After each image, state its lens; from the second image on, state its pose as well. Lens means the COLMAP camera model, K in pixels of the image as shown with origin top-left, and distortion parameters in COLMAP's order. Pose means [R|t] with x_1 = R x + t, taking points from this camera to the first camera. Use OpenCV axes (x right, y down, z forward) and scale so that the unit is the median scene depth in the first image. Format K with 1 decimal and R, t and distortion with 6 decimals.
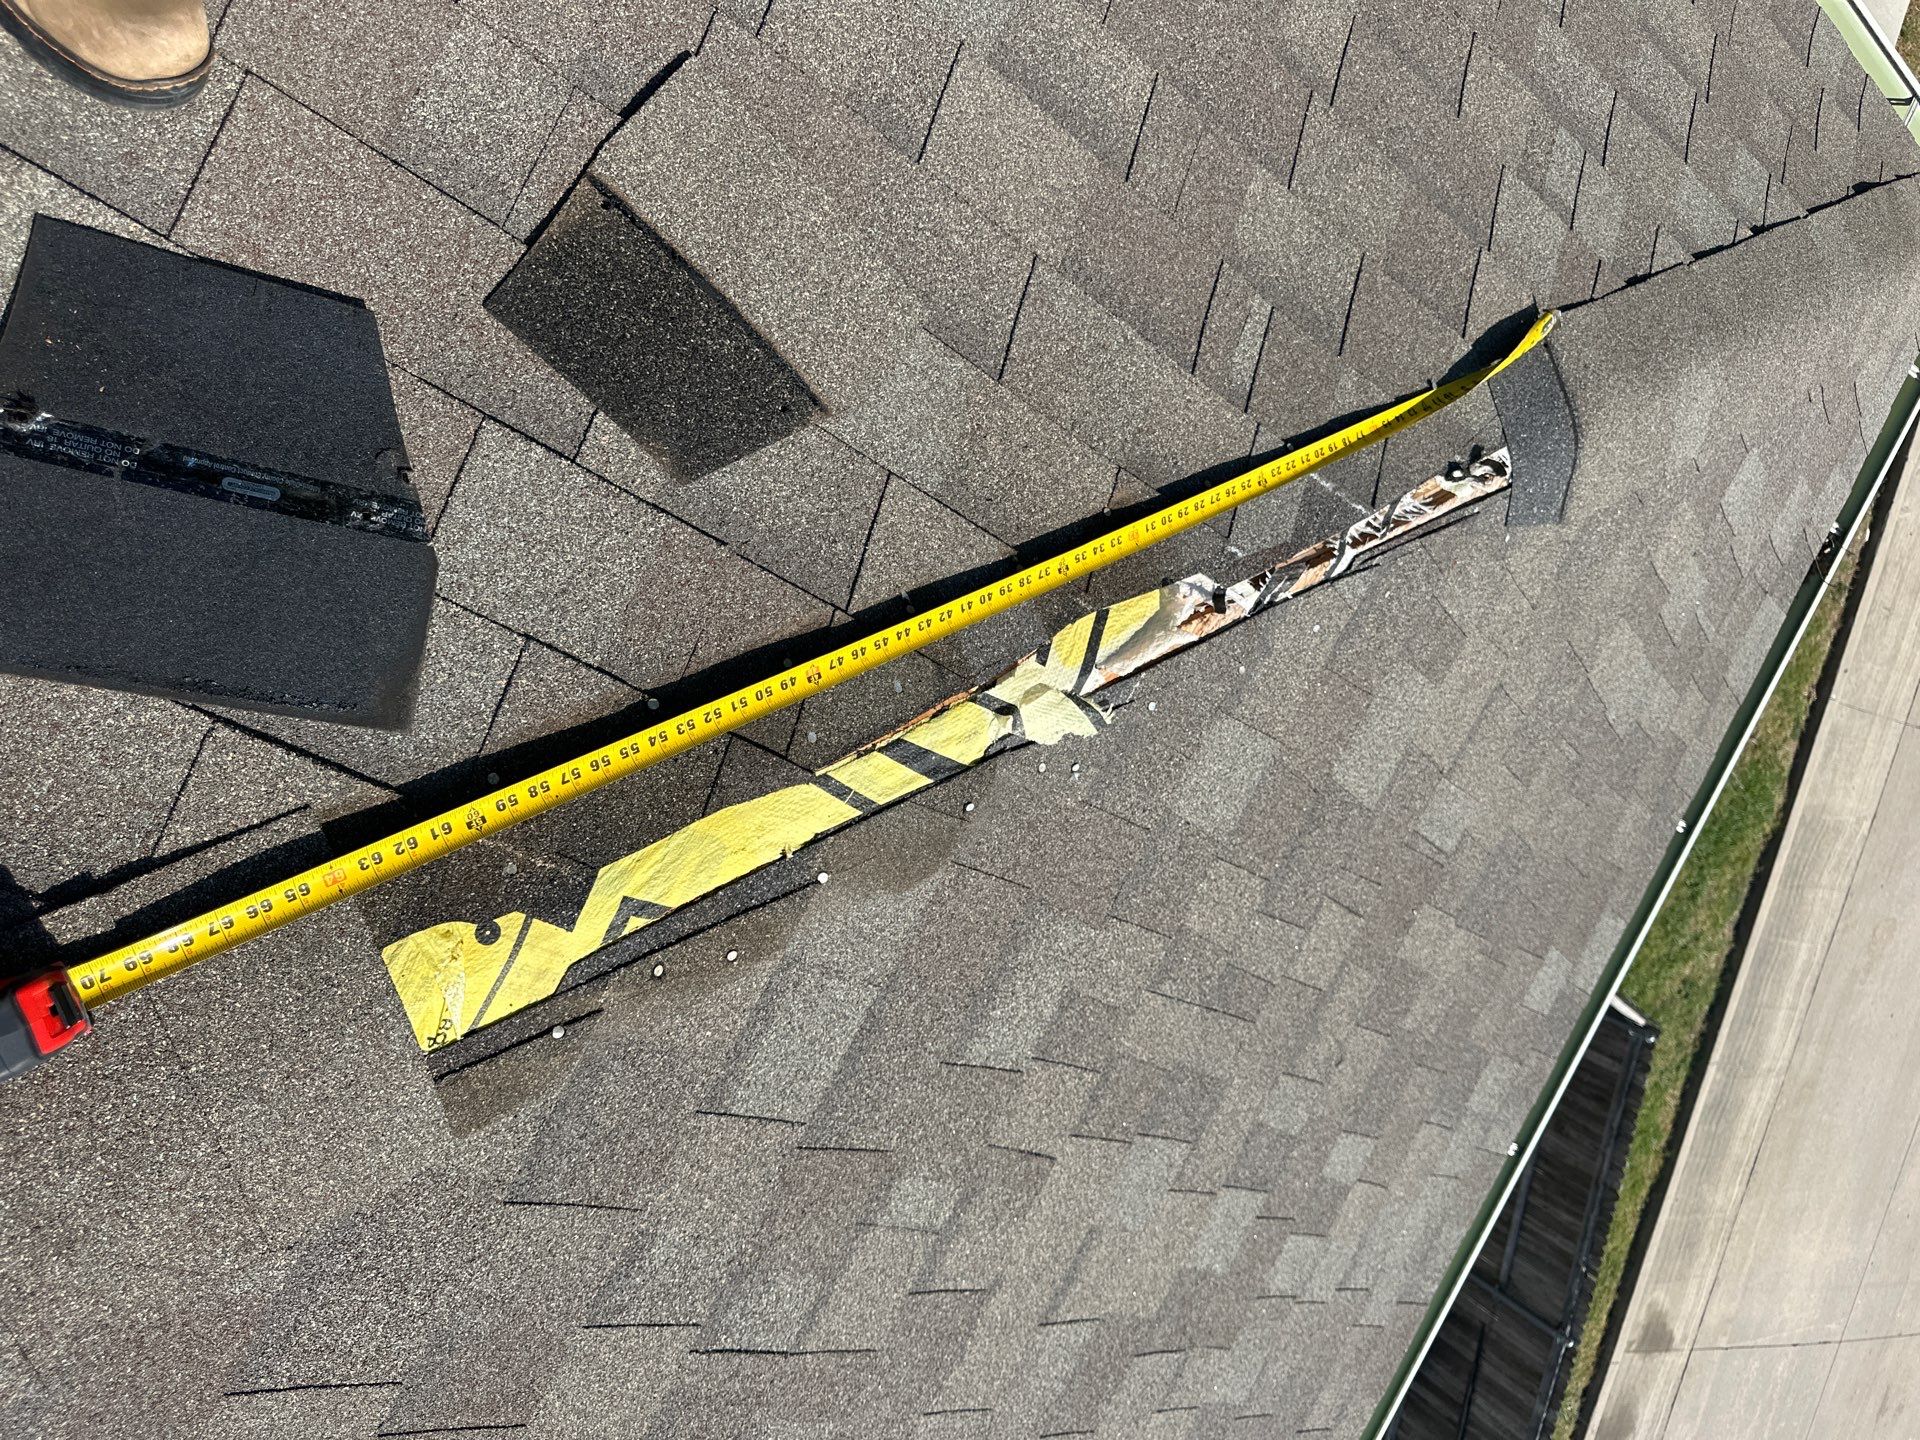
lens RADIAL K [[1339.3, 0, 942.9], [0, 1339.3, 704.1], [0, 0, 1]] dist [0.026040, -0.043355]
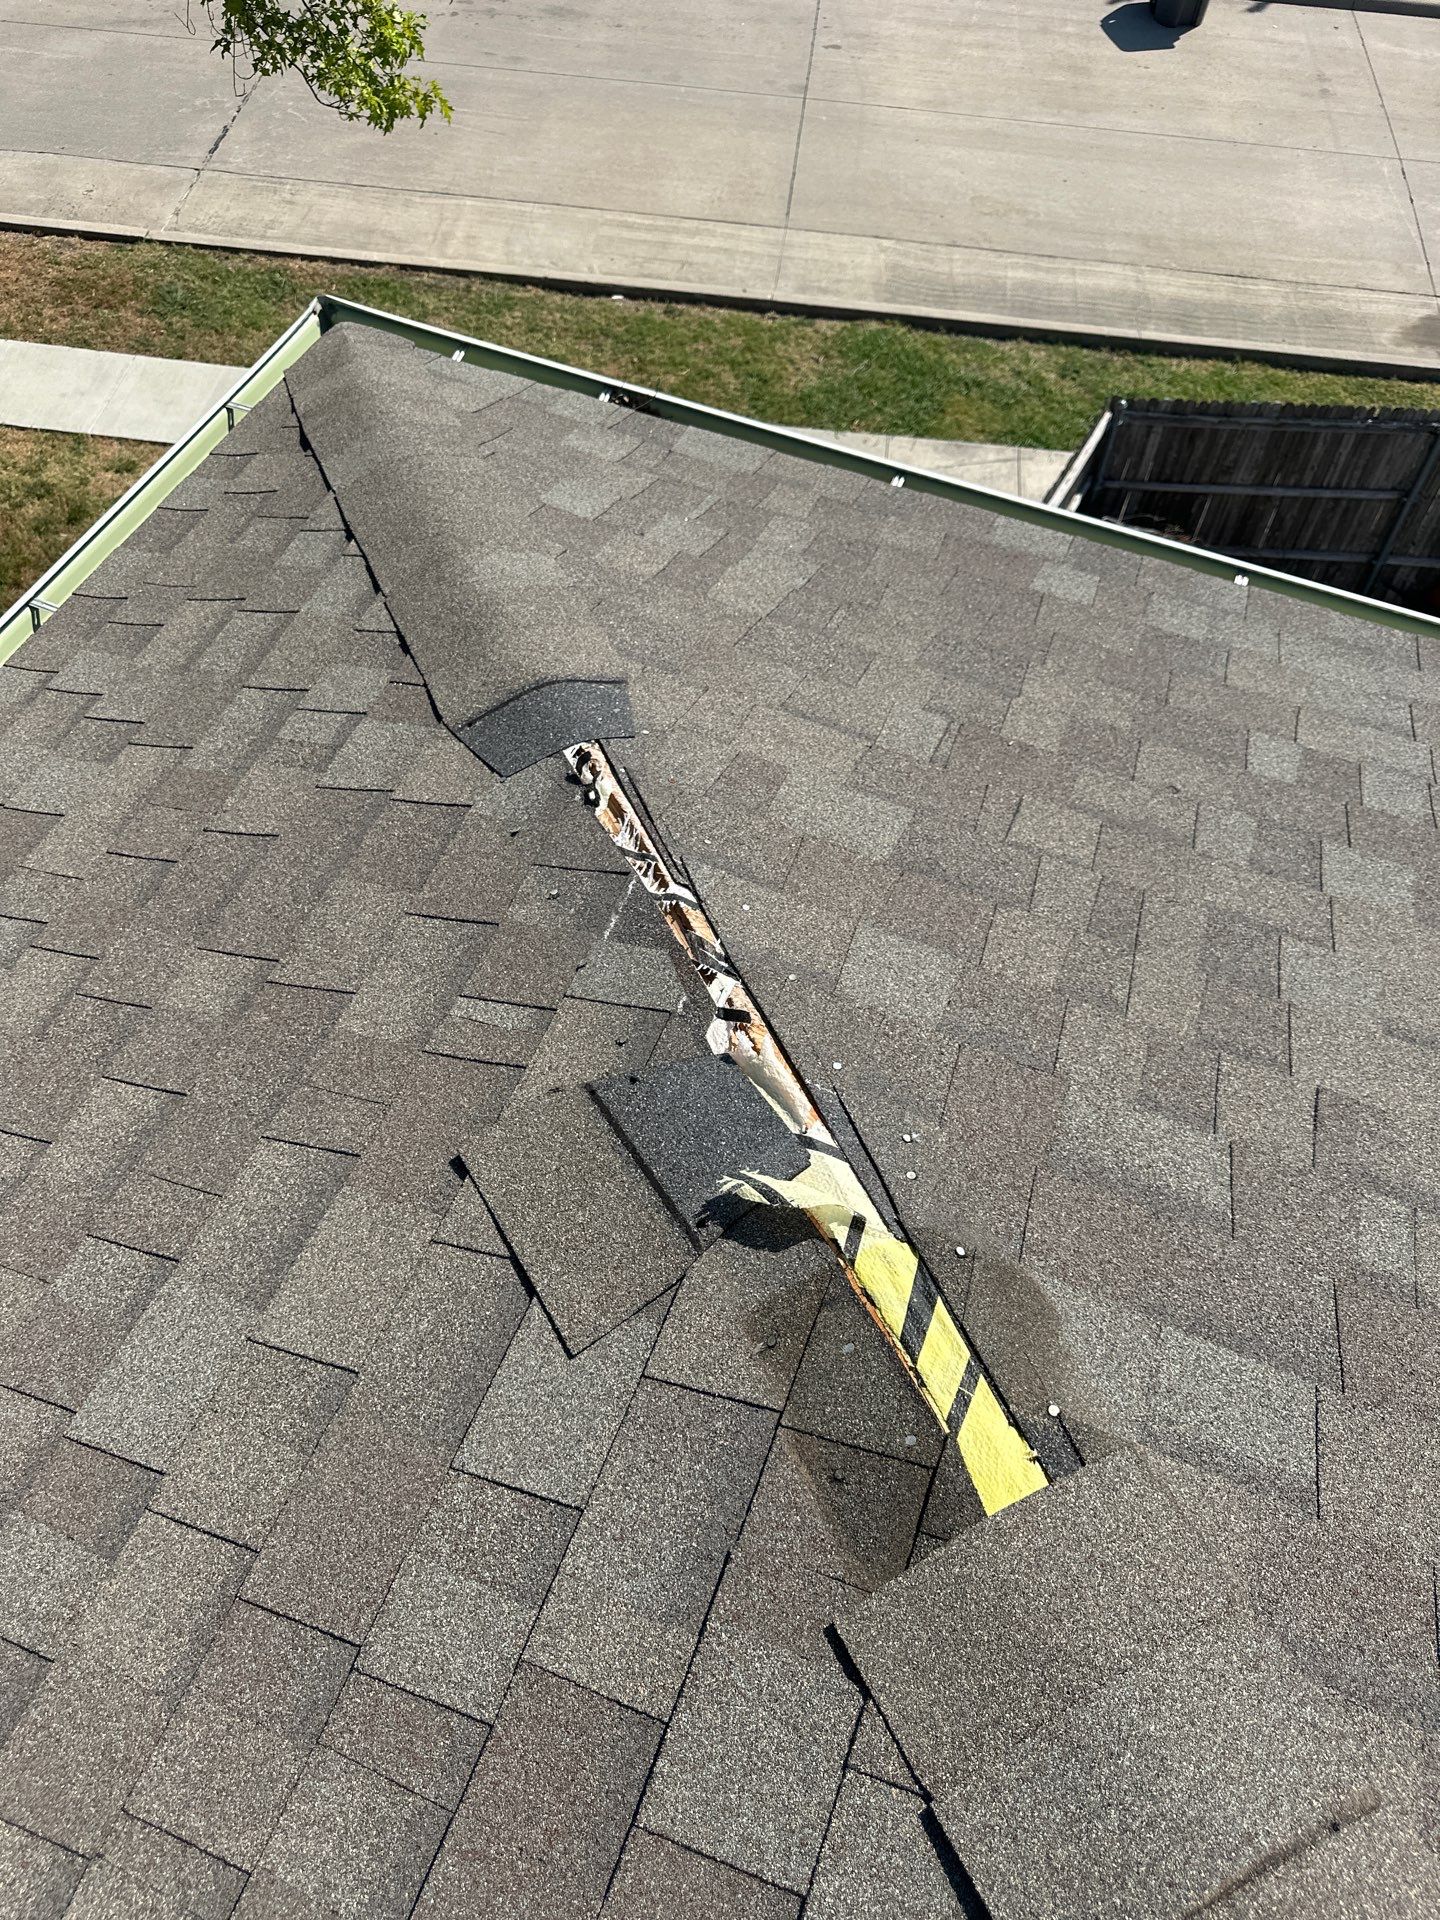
lens RADIAL K [[1339.3, 0, 718.6], [0, 1339.3, 979.2], [0, 0, 1]] dist [0.026040, -0.043355]
pose [[-0.127709, -0.985096, 0.115222, 0.115482], [0.982843, -0.141285, -0.118564, 0.041555], [0.133076, 0.098103, 0.986239, -0.034766]]
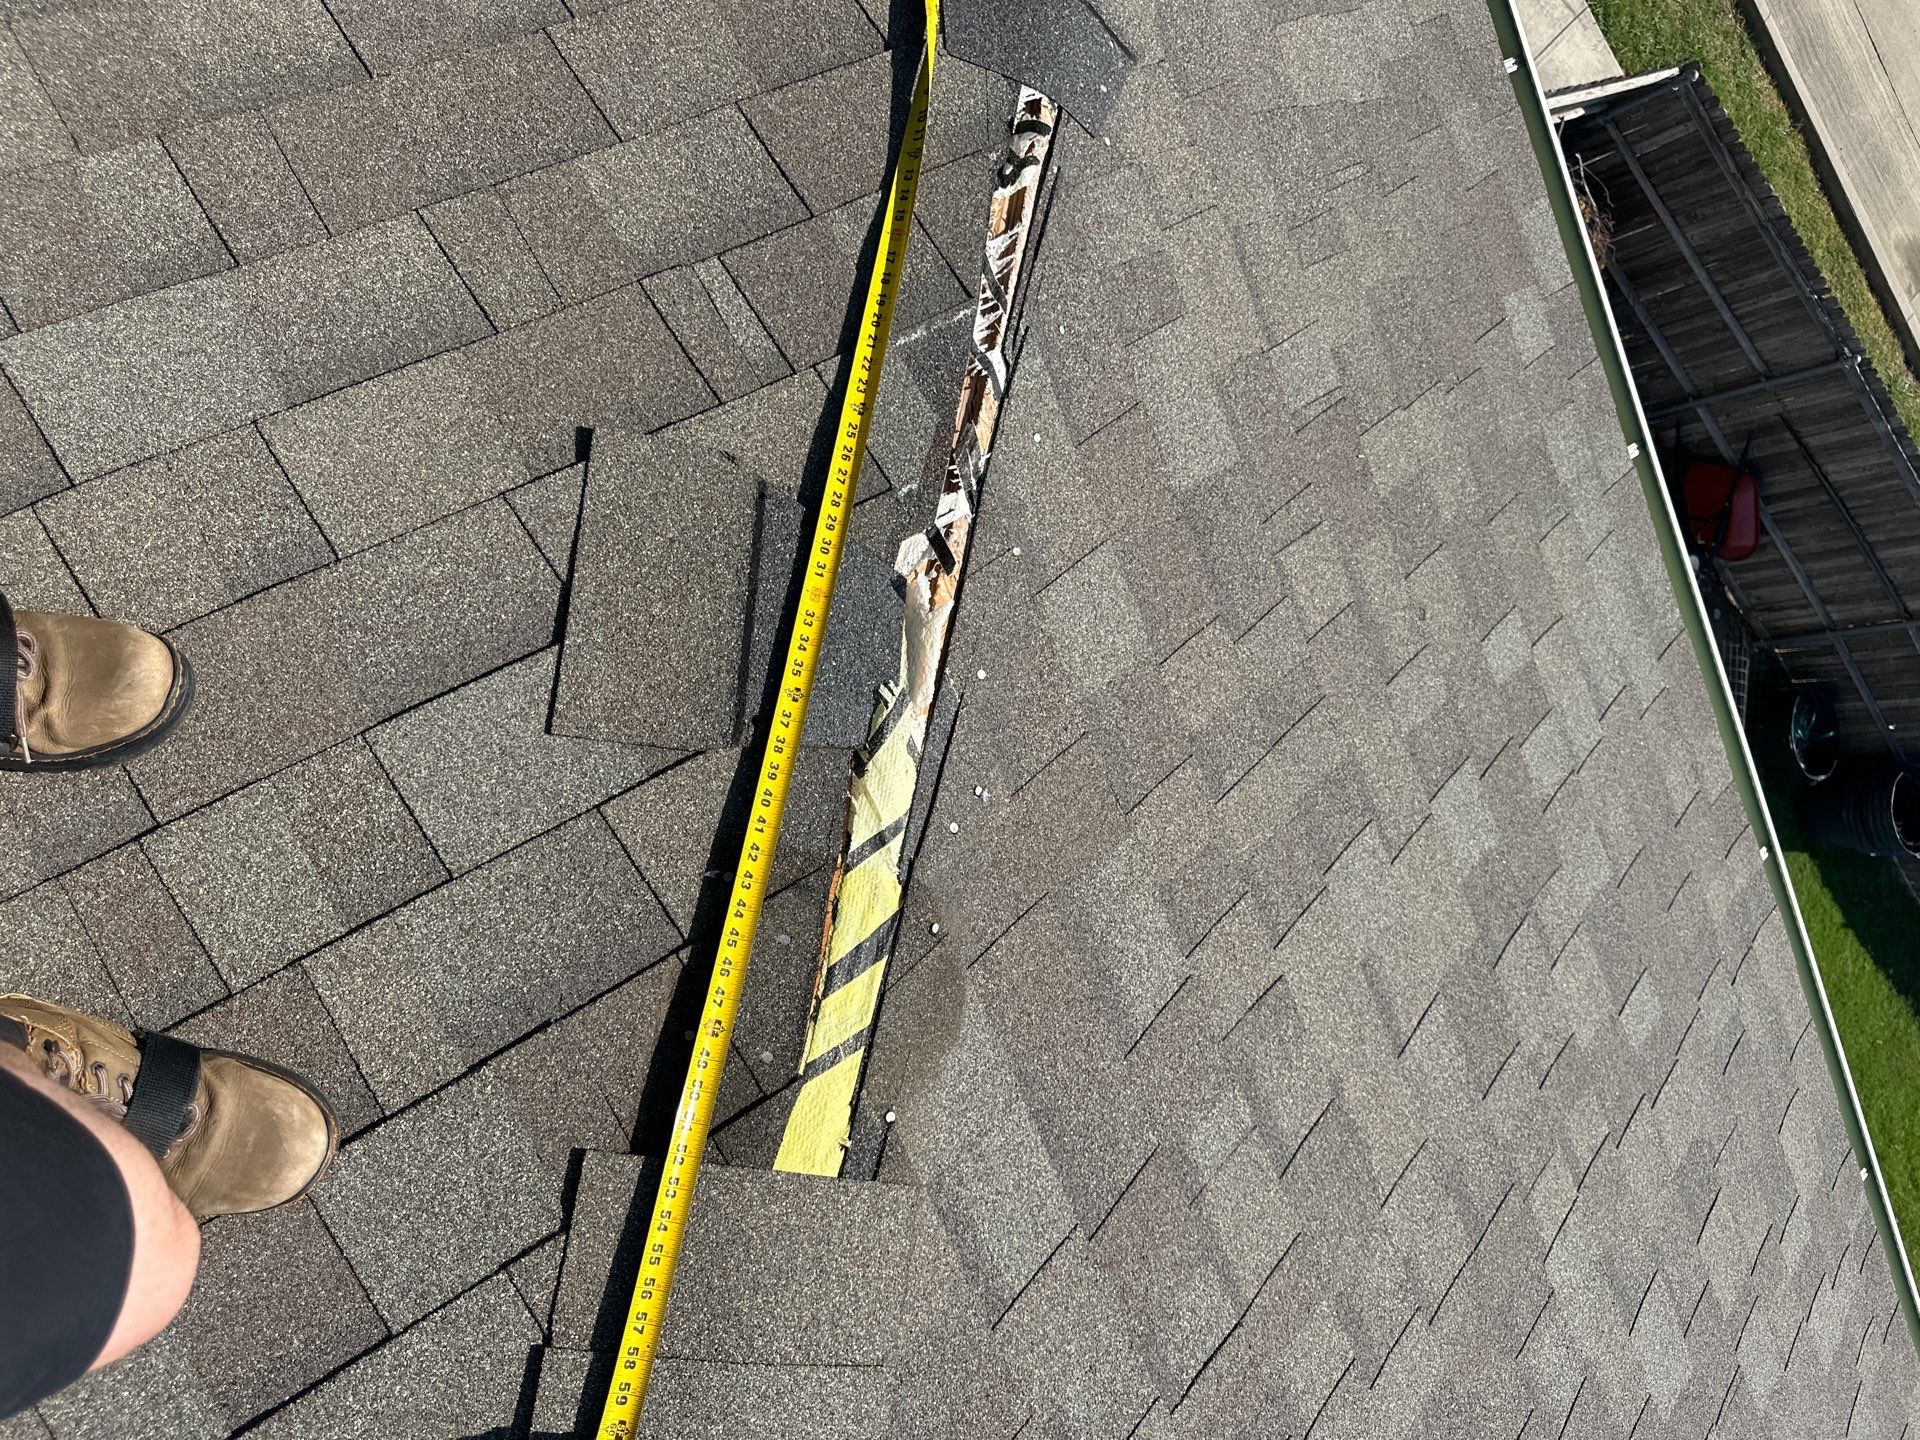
lens RADIAL K [[1339.3, 0, 960.2], [0, 1339.3, 718.8], [0, 0, 1]] dist [0.026040, -0.043355]
pose [[0.621296, -0.762953, -0.178588, 0.287564], [0.783520, 0.602188, 0.153185, -0.133057], [-0.009329, -0.235101, 0.971926, 0.079417]]
